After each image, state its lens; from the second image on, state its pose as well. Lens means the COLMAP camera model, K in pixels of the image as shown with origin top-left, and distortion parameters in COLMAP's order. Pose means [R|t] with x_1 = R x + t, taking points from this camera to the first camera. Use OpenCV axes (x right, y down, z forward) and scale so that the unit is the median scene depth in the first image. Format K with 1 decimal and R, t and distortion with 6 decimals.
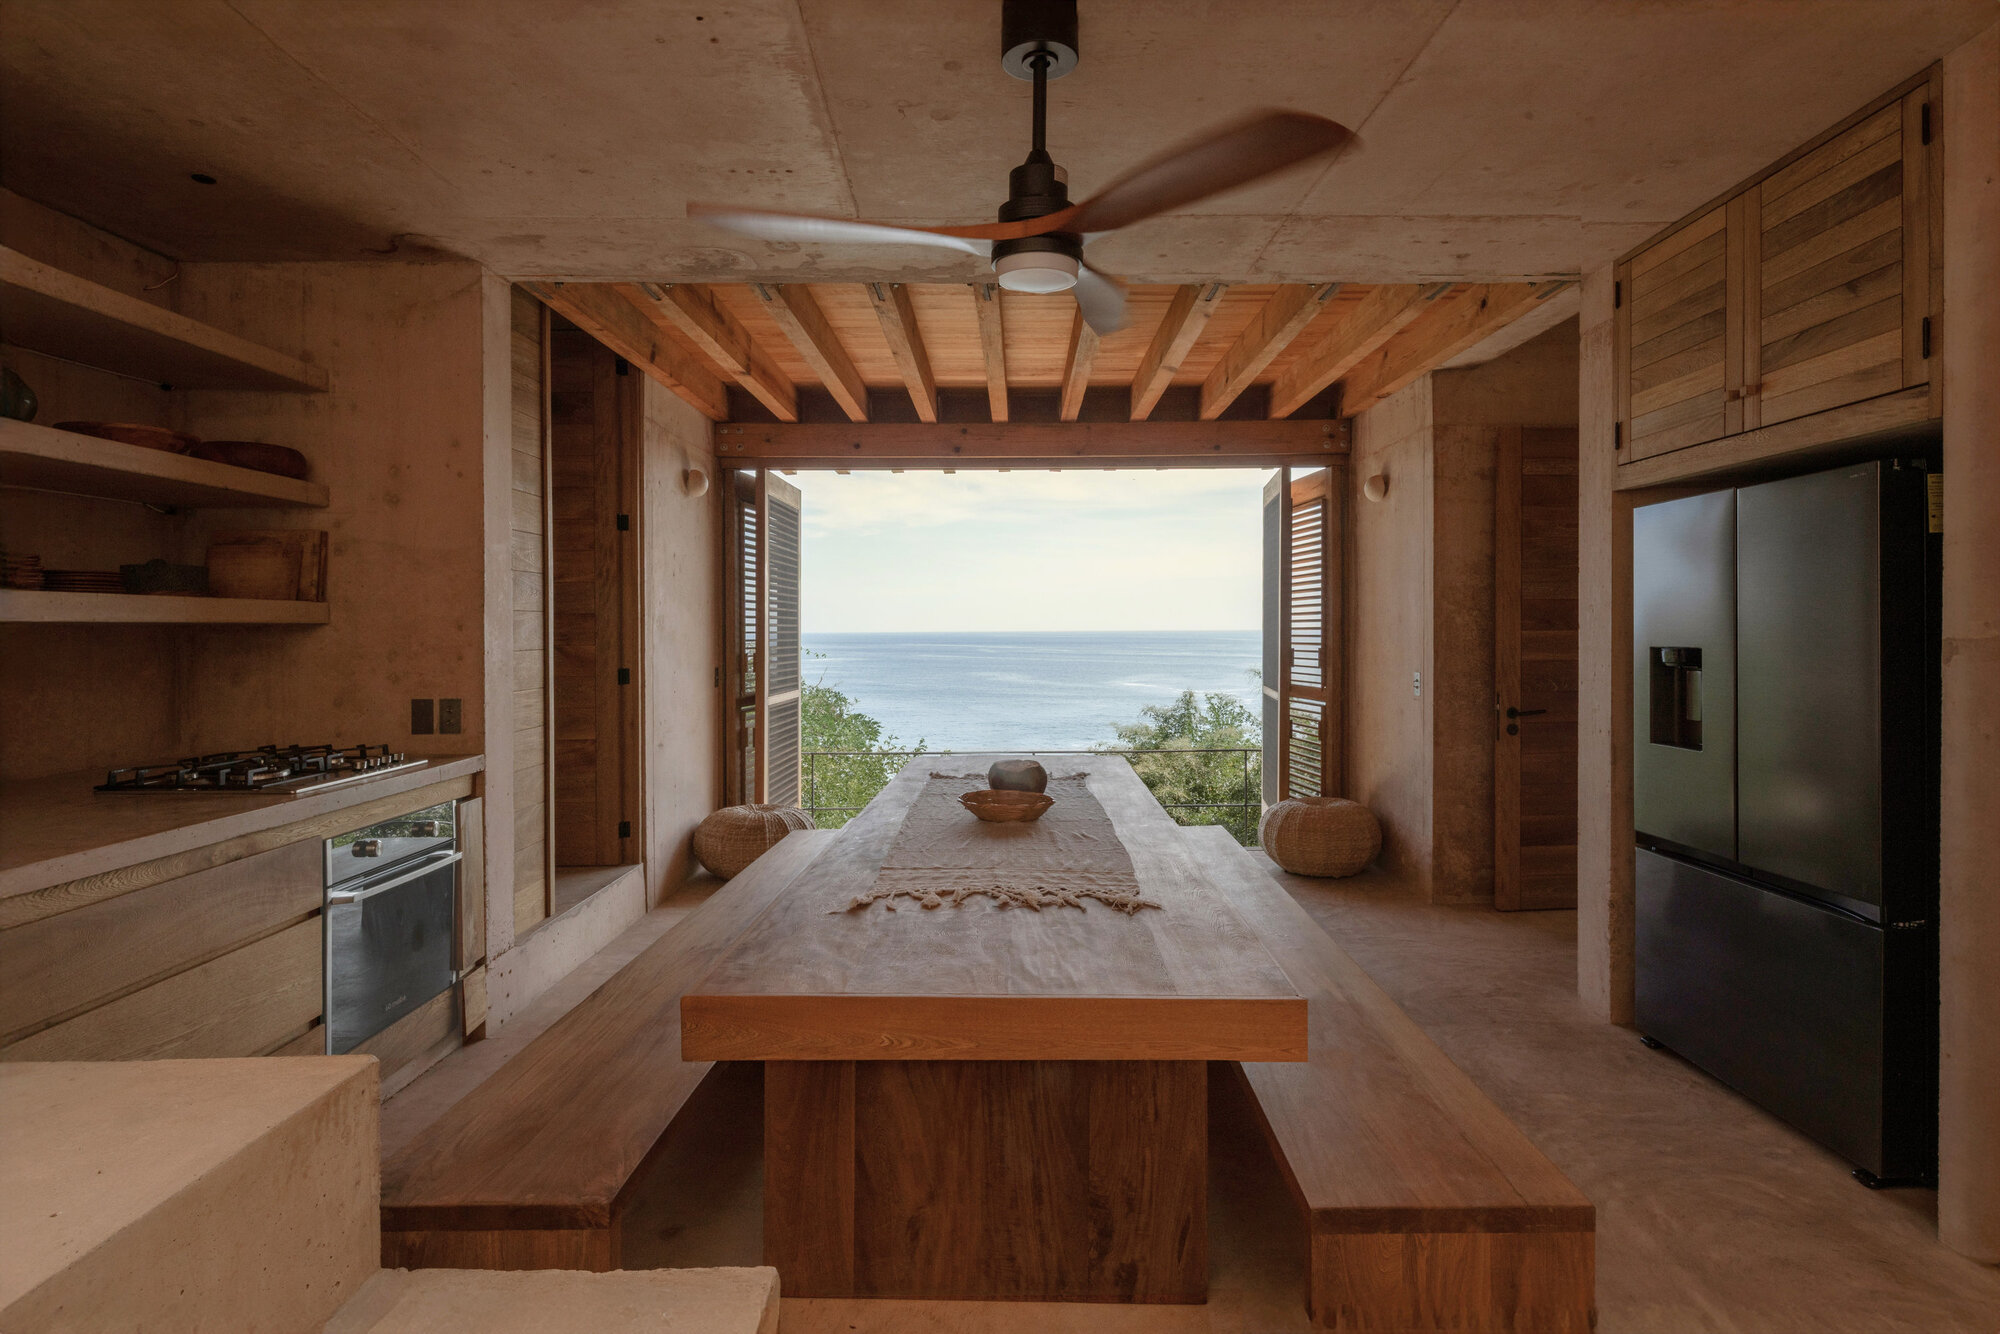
lens RADIAL K [[969.2, 0, 1050.9], [0, 969.2, 632.6], [0, 0, 1]] dist [-0.004791, 0.000114]
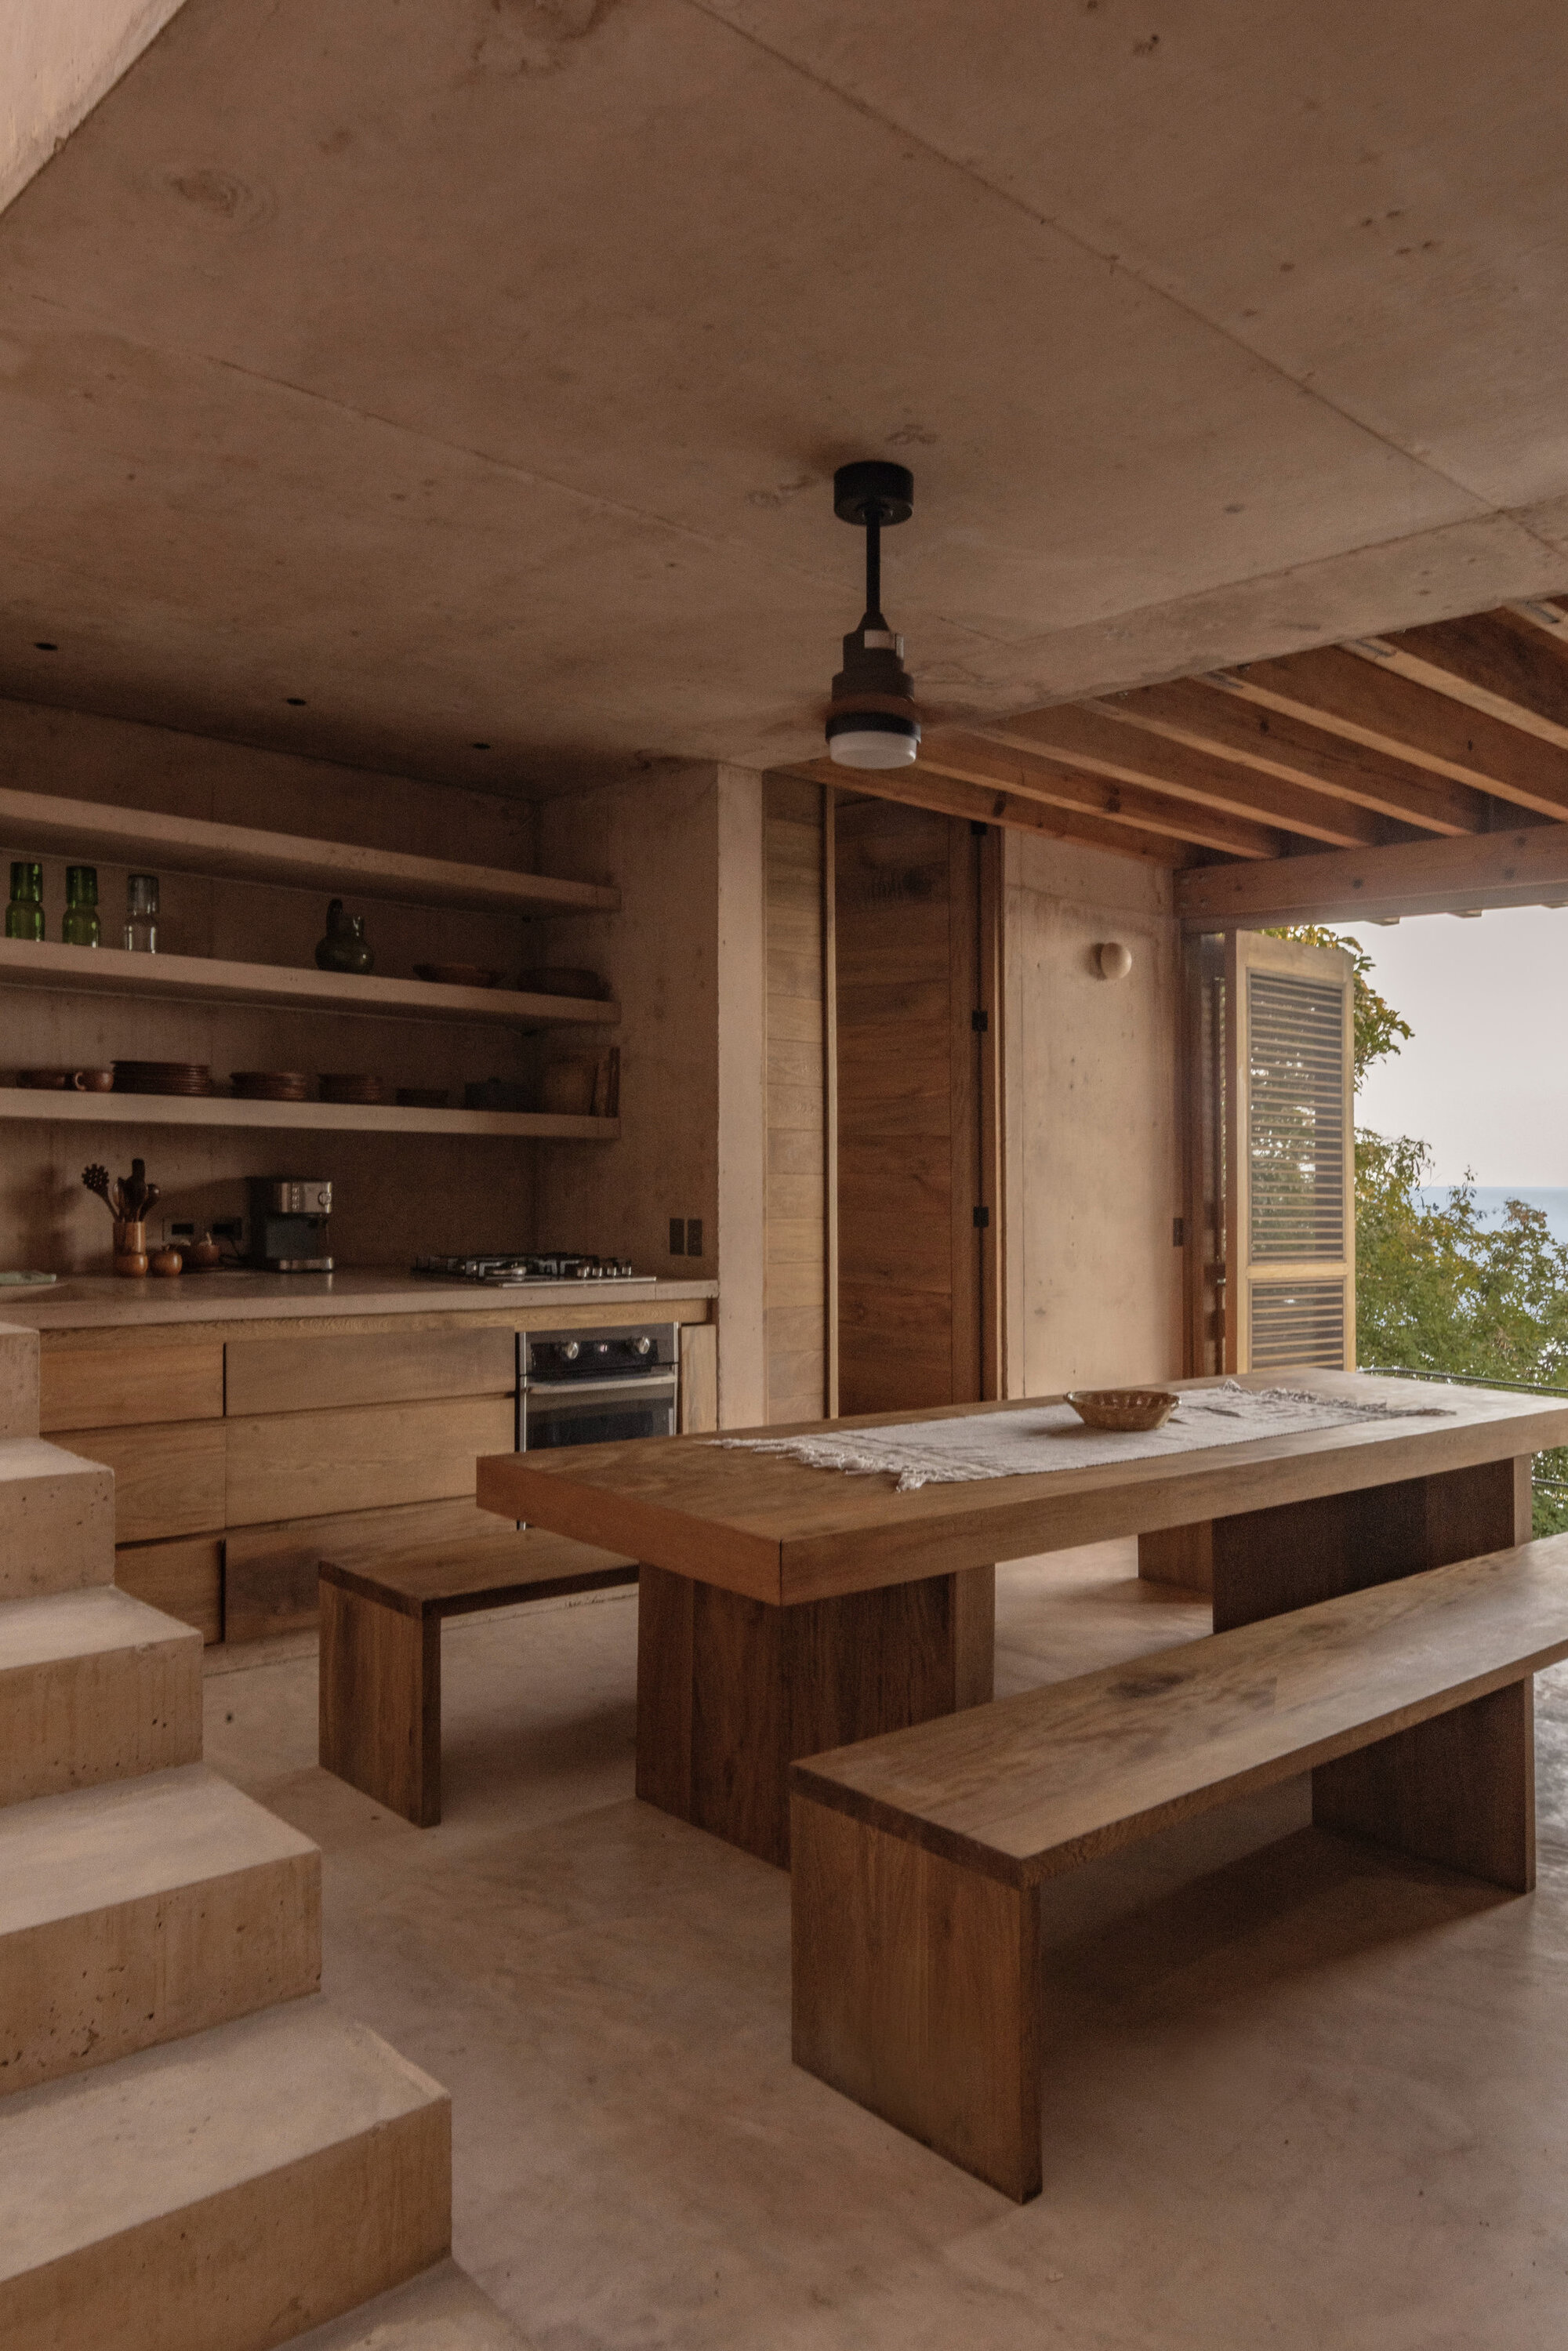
lens RADIAL K [[1684.5, 0, 783.9], [0, 1684.5, 1183.0], [0, 0, 1]] dist [0.002624, -0.000294]
pose [[0.668766, 0.034962, -0.742650, 0.681949], [-0.035184, 0.999263, 0.015359, 0.003938], [0.742640, 0.015858, 0.669504, -0.051080]]
